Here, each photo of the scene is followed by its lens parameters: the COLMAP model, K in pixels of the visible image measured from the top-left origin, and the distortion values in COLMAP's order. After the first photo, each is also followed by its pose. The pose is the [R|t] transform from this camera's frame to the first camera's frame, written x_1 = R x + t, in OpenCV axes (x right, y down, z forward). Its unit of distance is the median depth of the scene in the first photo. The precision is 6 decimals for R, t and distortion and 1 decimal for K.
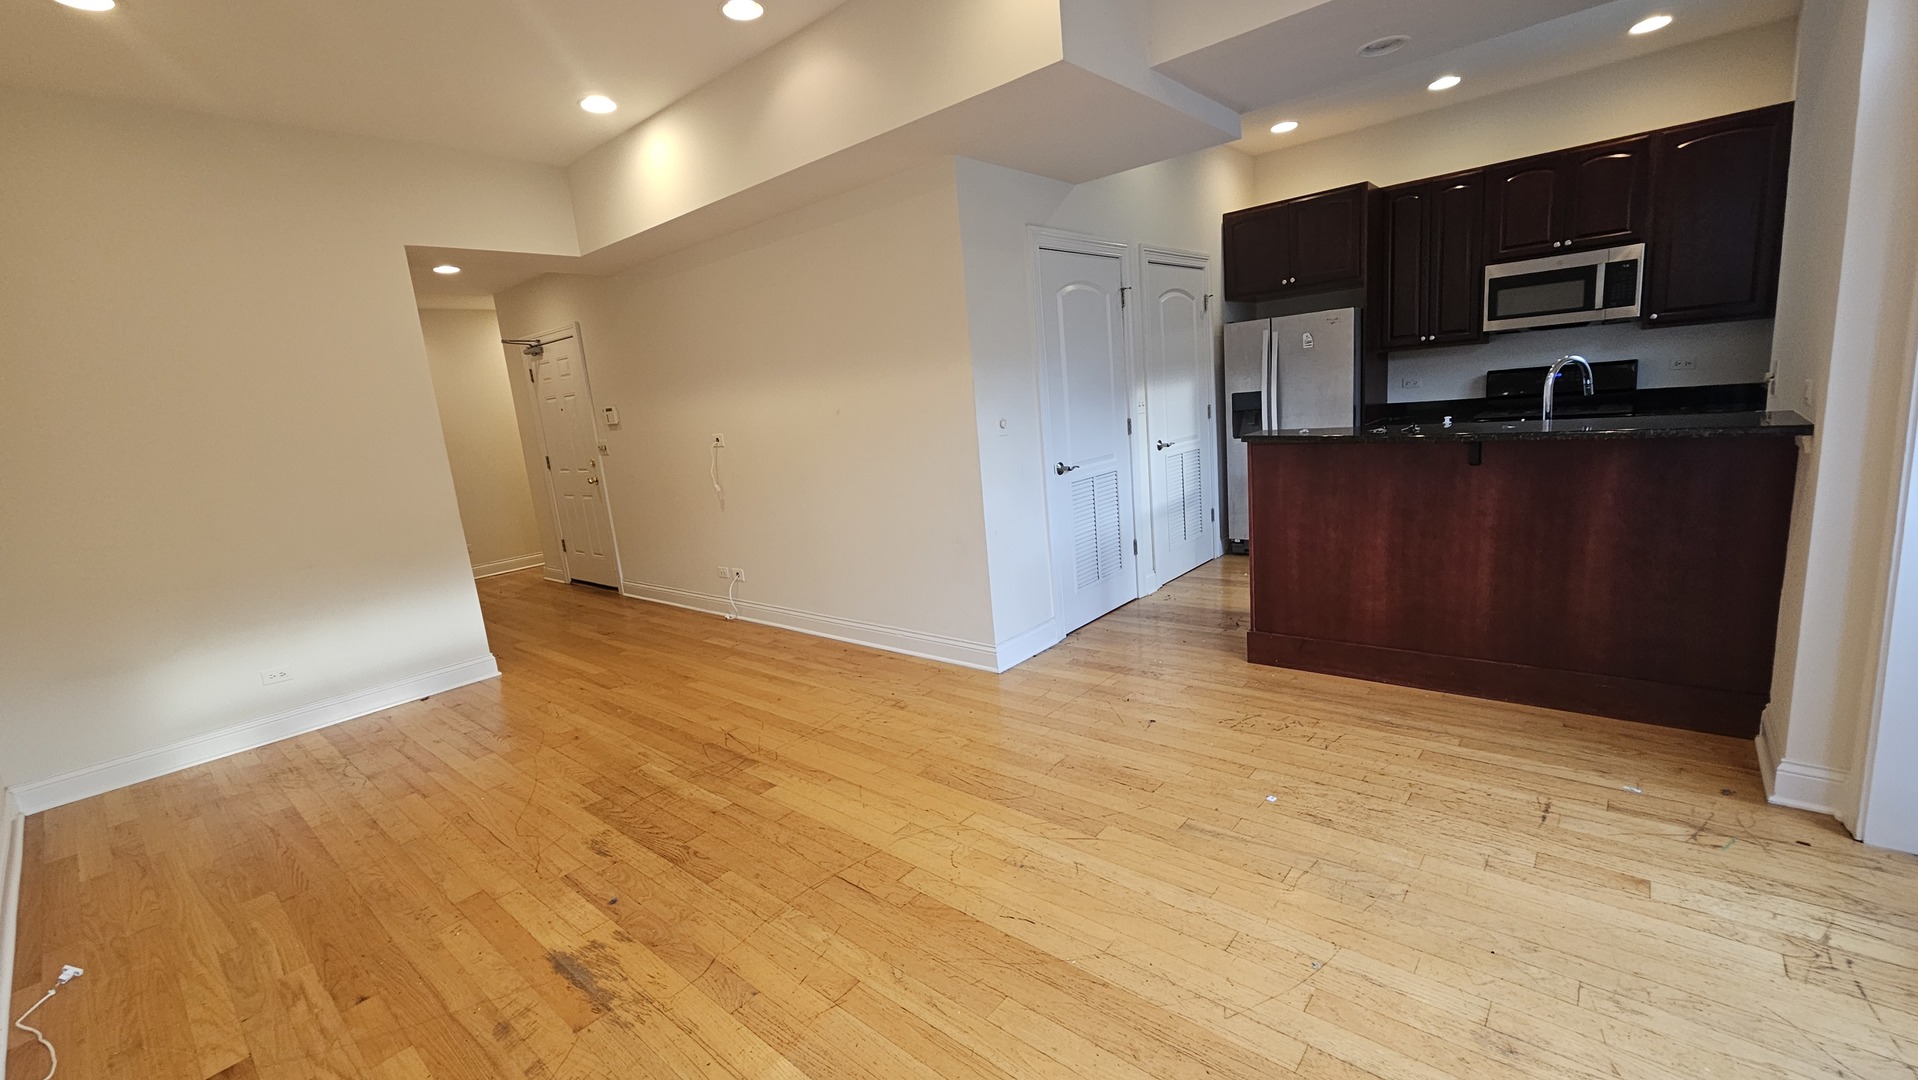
lens RADIAL K [[786.7, 0, 957.5], [0, 786.7, 539.9], [0, 0, 1]] dist [-0.002734, -0.000189]
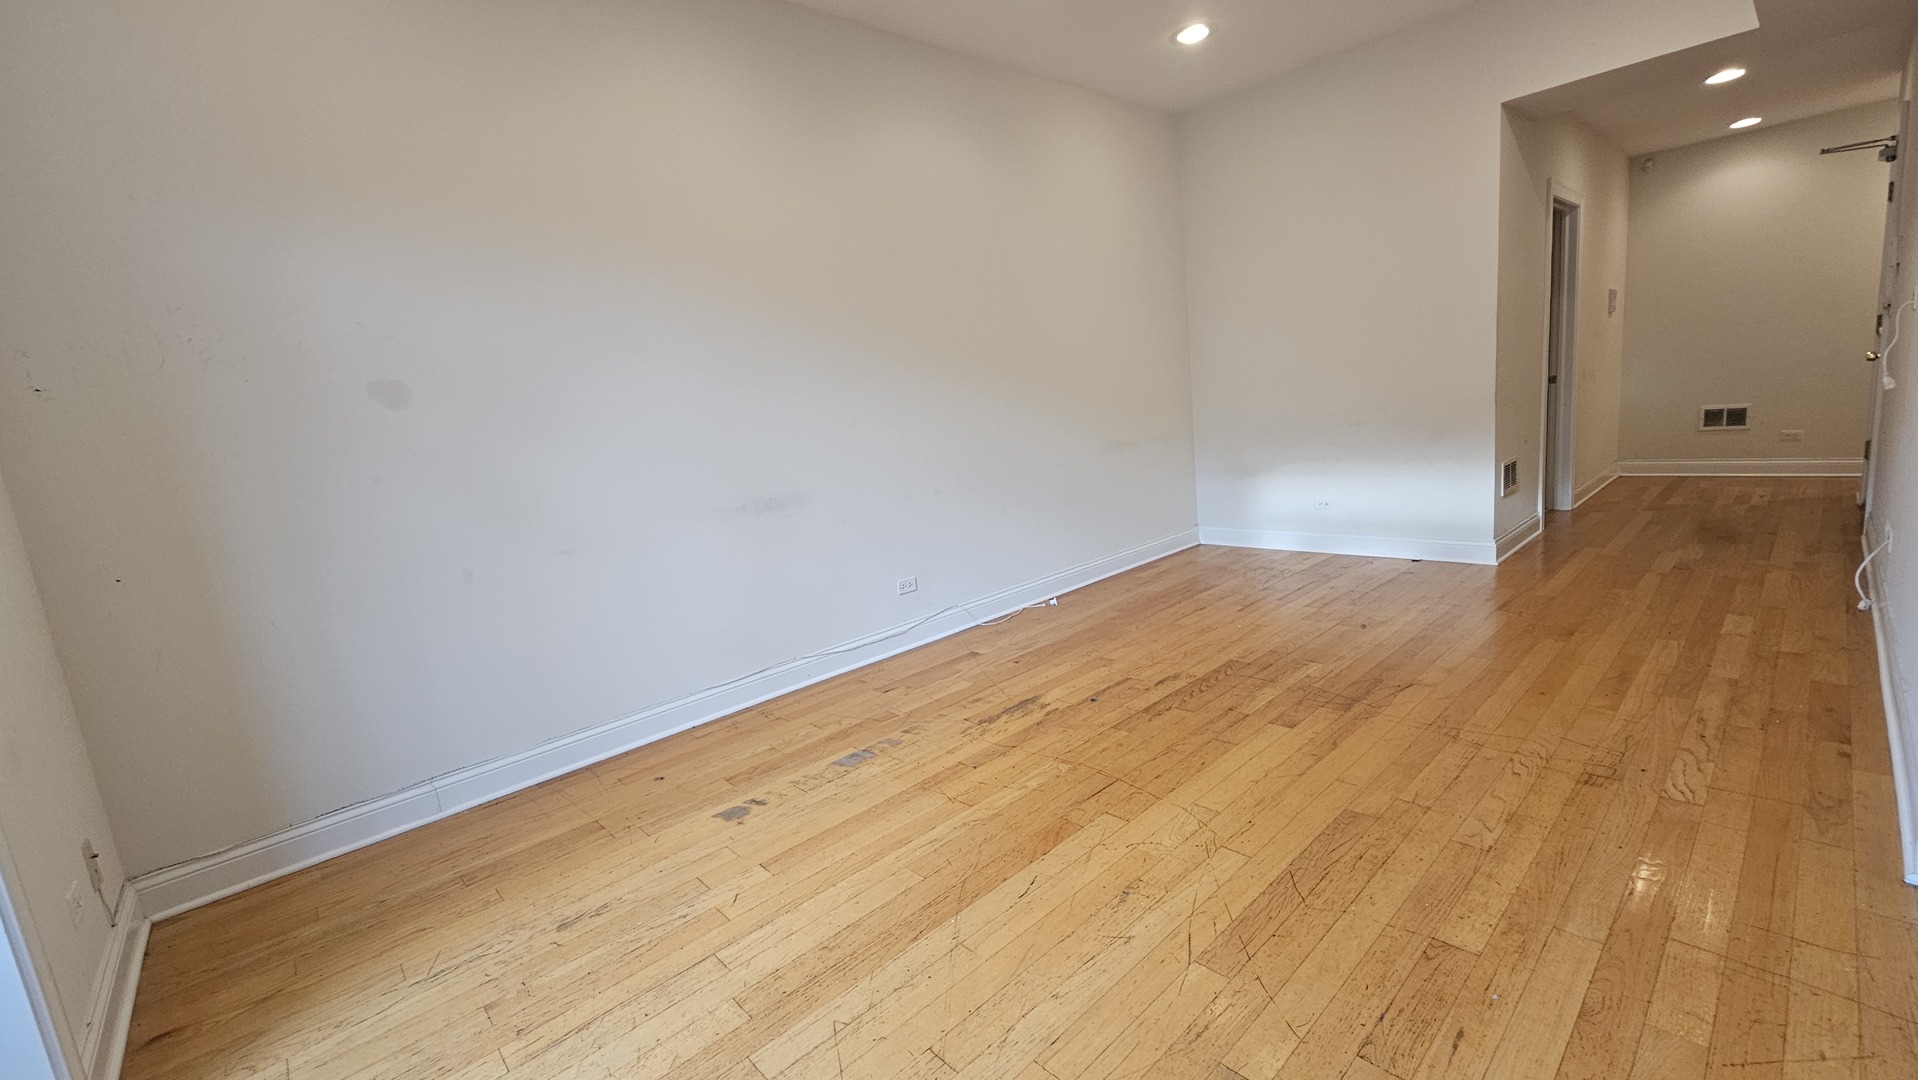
lens RADIAL K [[786.7, 0, 957.5], [0, 786.7, 539.9], [0, 0, 1]] dist [-0.002734, -0.000189]
pose [[-0.107439, 0.268932, -0.957148, 0.598480], [-0.072903, 0.957998, 0.277355, -0.112737], [0.991535, 0.099578, -0.083320, 0.659188]]
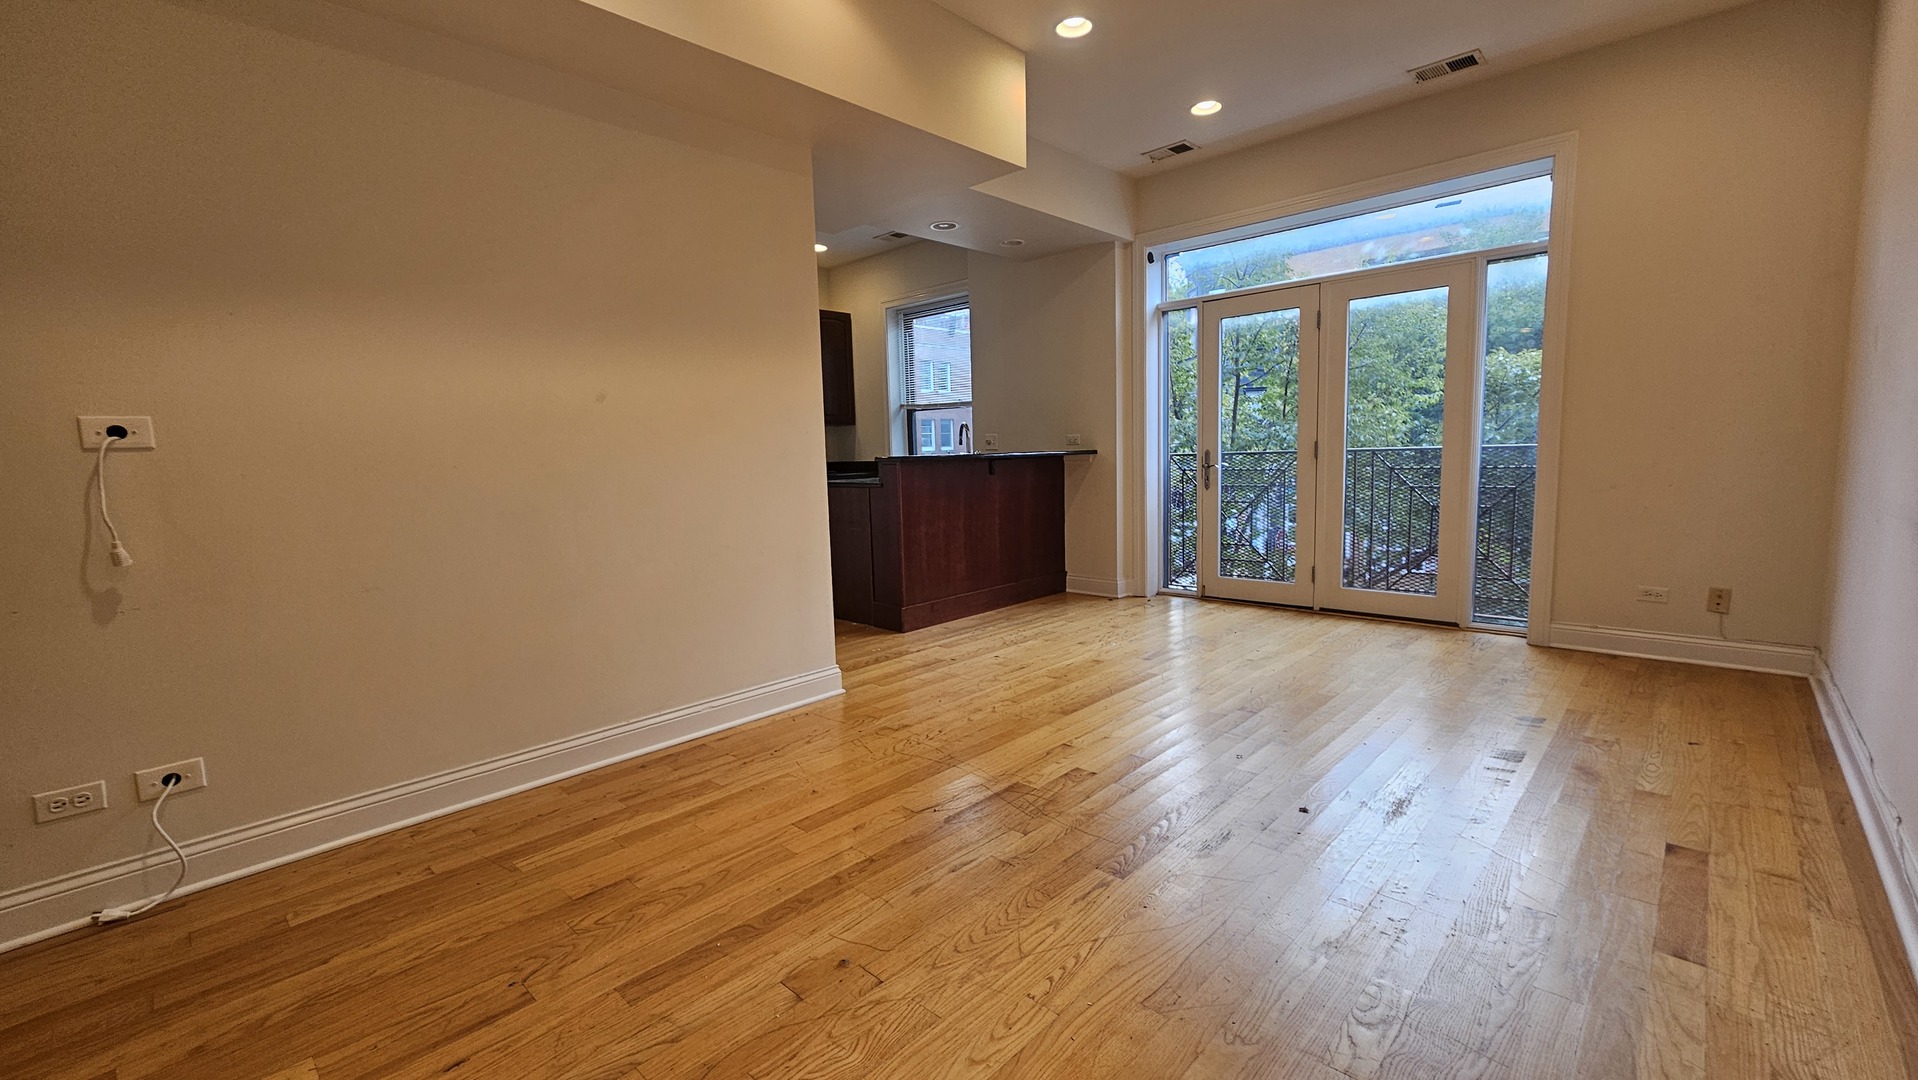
lens RADIAL K [[786.7, 0, 957.5], [0, 786.7, 539.9], [0, 0, 1]] dist [-0.002734, -0.000189]
pose [[0.054455, -0.028087, 0.998121, -1.130396], [0.209487, 0.977679, 0.016083, 0.005567], [-0.976294, 0.208217, 0.059123, 1.003969]]
